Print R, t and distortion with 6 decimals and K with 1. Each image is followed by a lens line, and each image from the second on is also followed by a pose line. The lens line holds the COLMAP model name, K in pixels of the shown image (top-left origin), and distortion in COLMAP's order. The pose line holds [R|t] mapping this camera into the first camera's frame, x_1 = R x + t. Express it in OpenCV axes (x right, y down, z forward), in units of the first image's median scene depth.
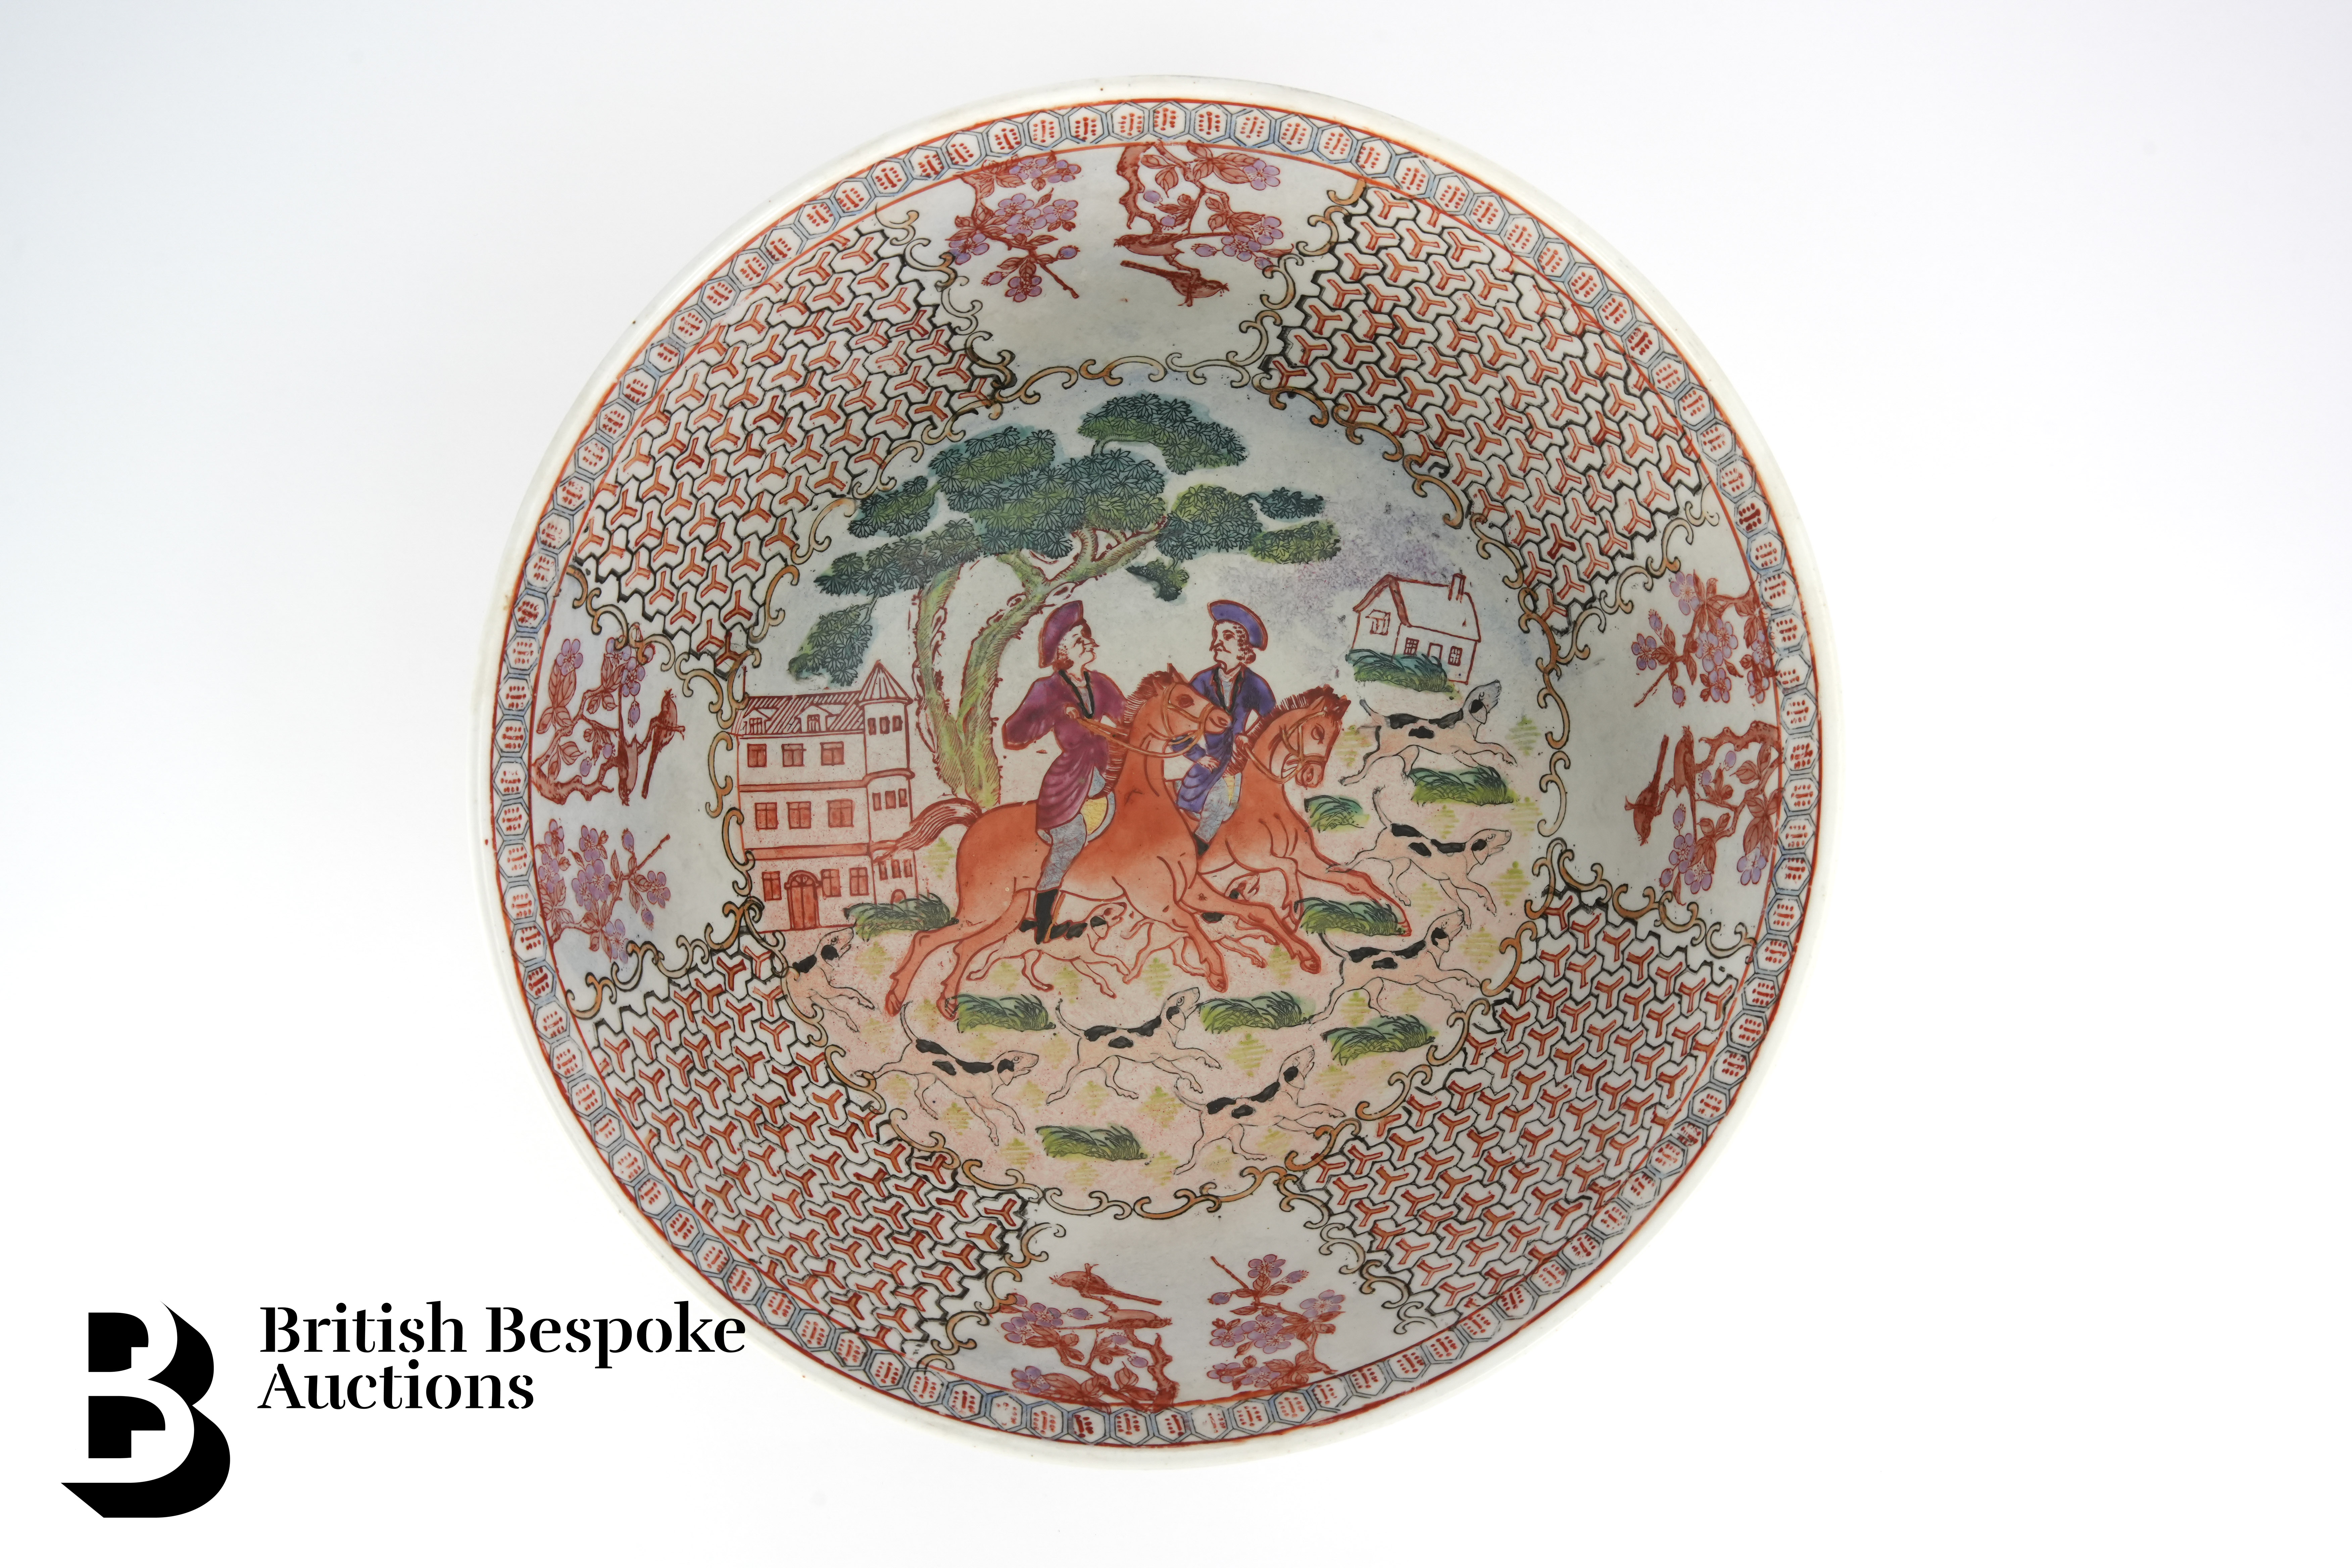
lens RADIAL K [[2777.5, 0, 1173.9], [0, 2777.5, 784.0], [0, 0, 1]] dist [-0.004859, 0.000000]
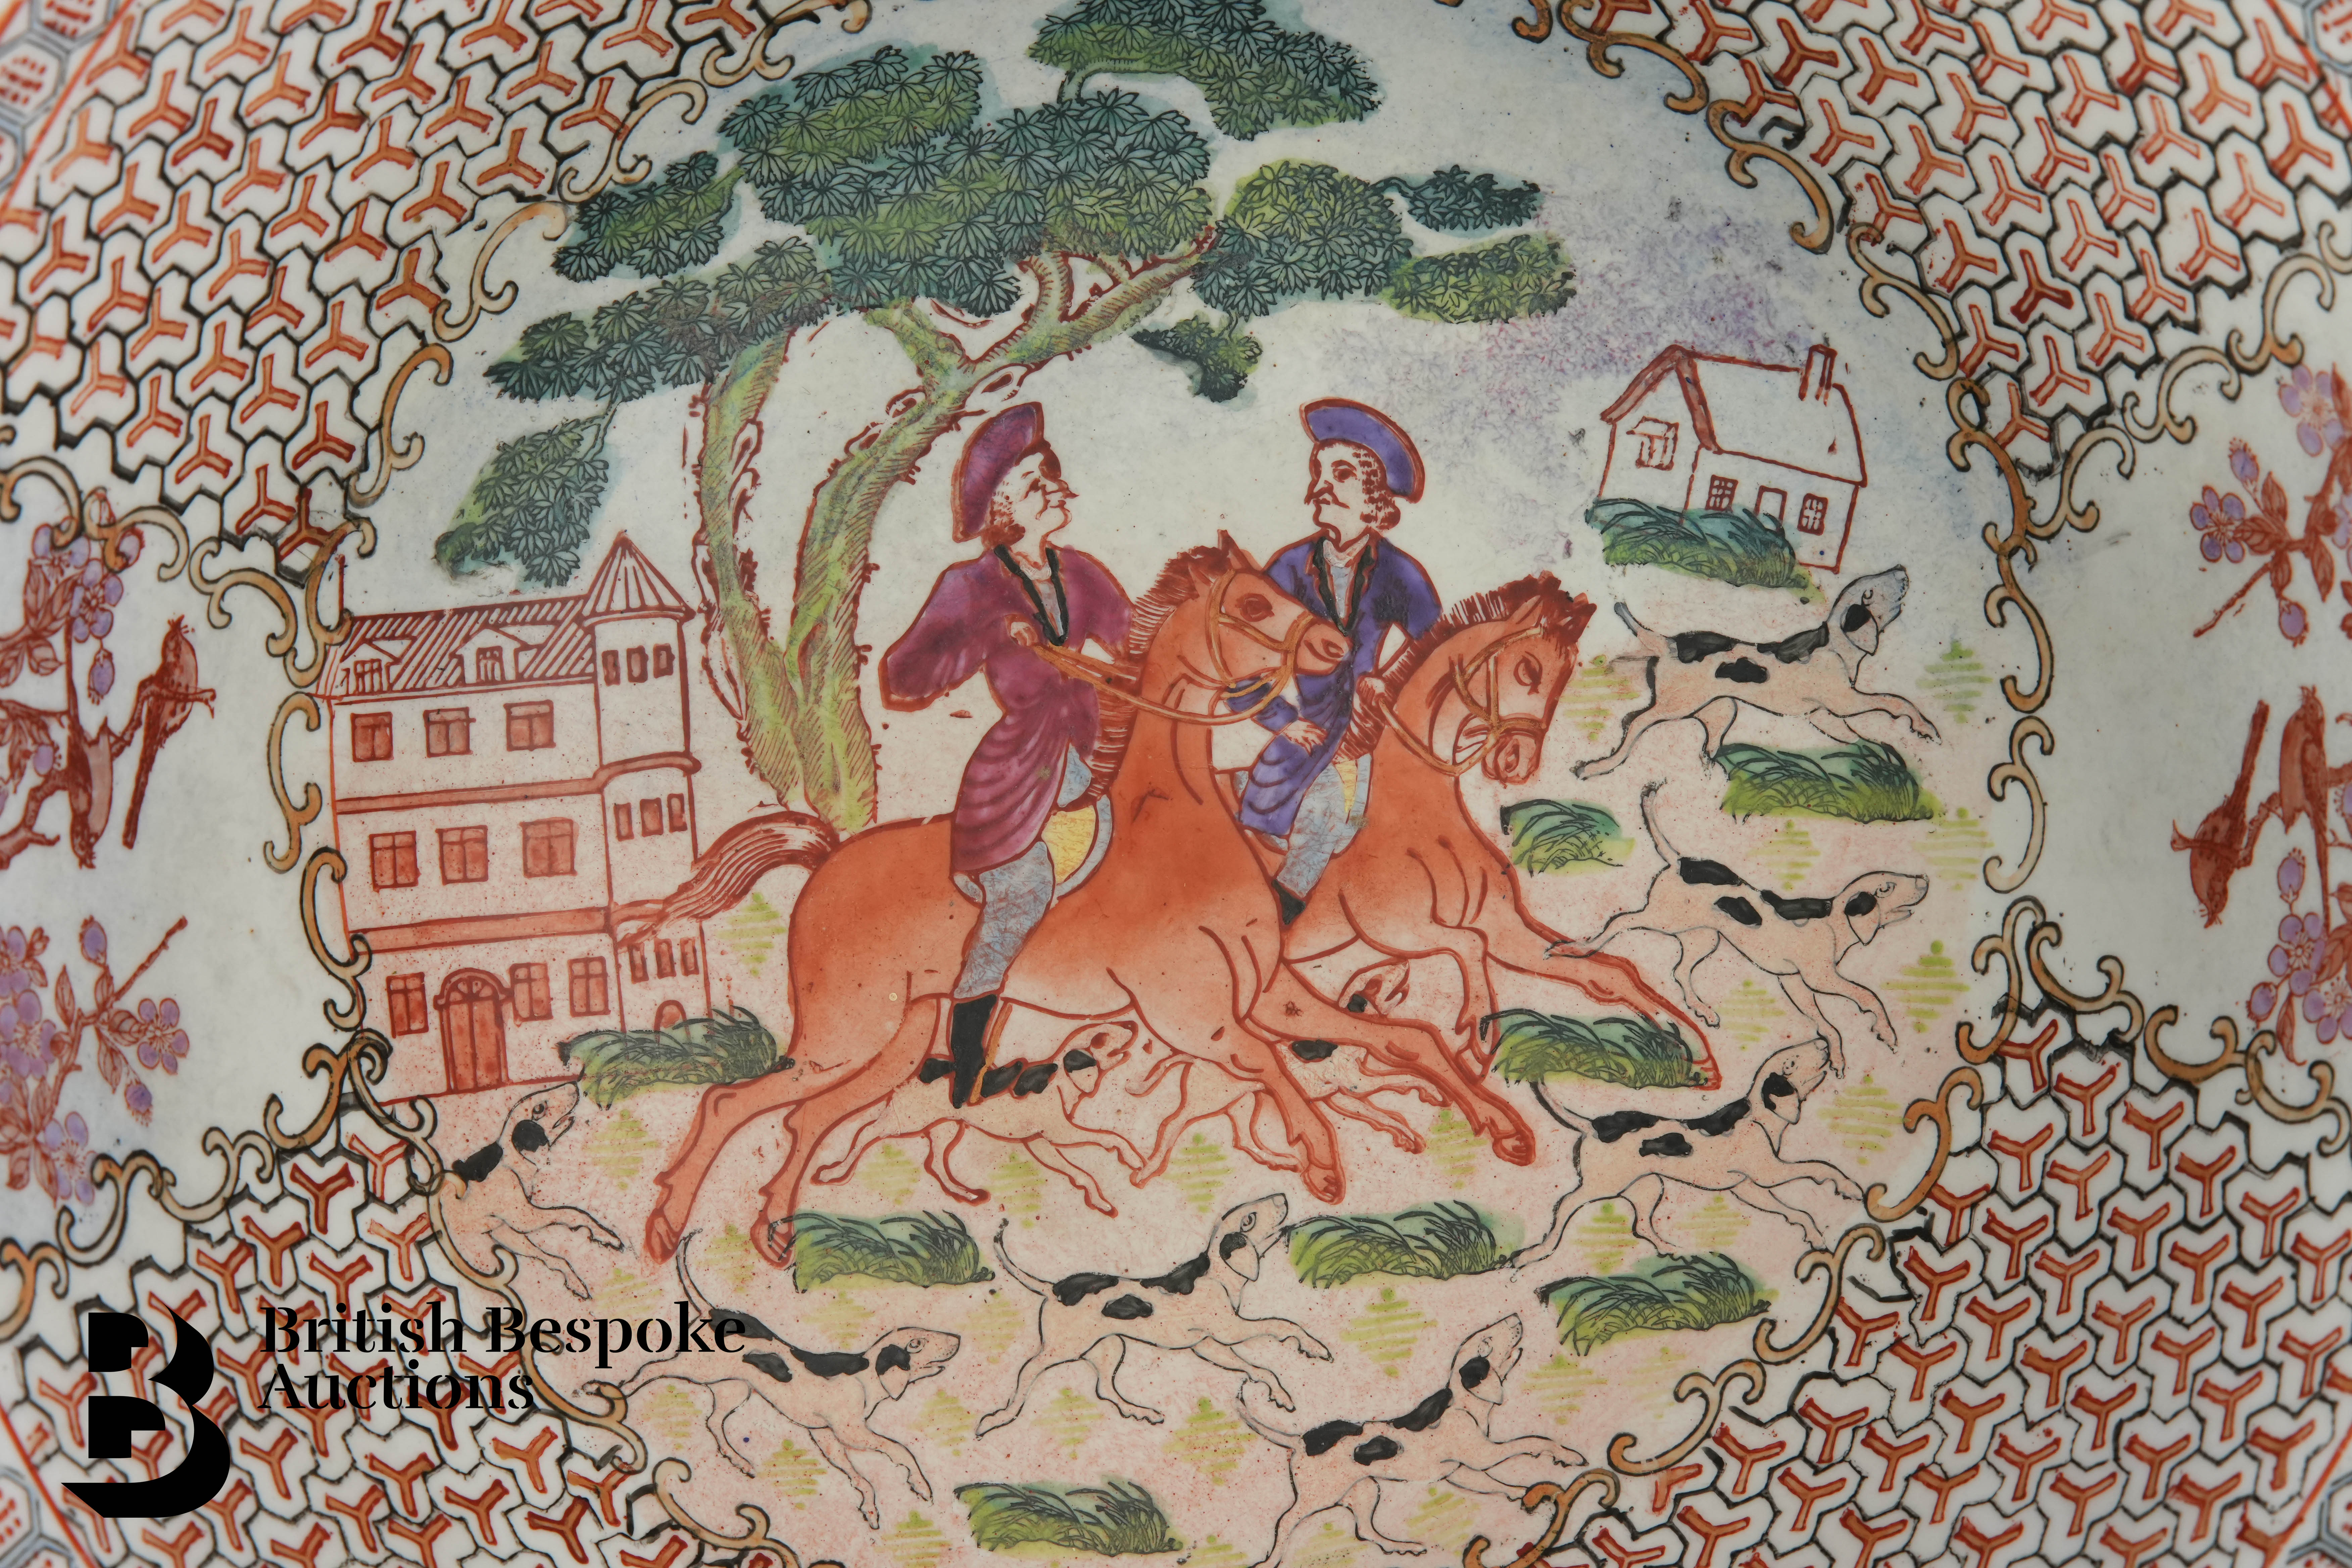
lens RADIAL K [[4703.4, 0, 1177.6], [0, 4703.4, 783.9], [0, 0, 1]] dist [0.024262, 0.000000]
pose [[0.999876, -0.005406, -0.014789, 0.002609], [0.006450, 0.997419, 0.071507, -0.060035], [0.014365, -0.071593, 0.997330, 0.182281]]
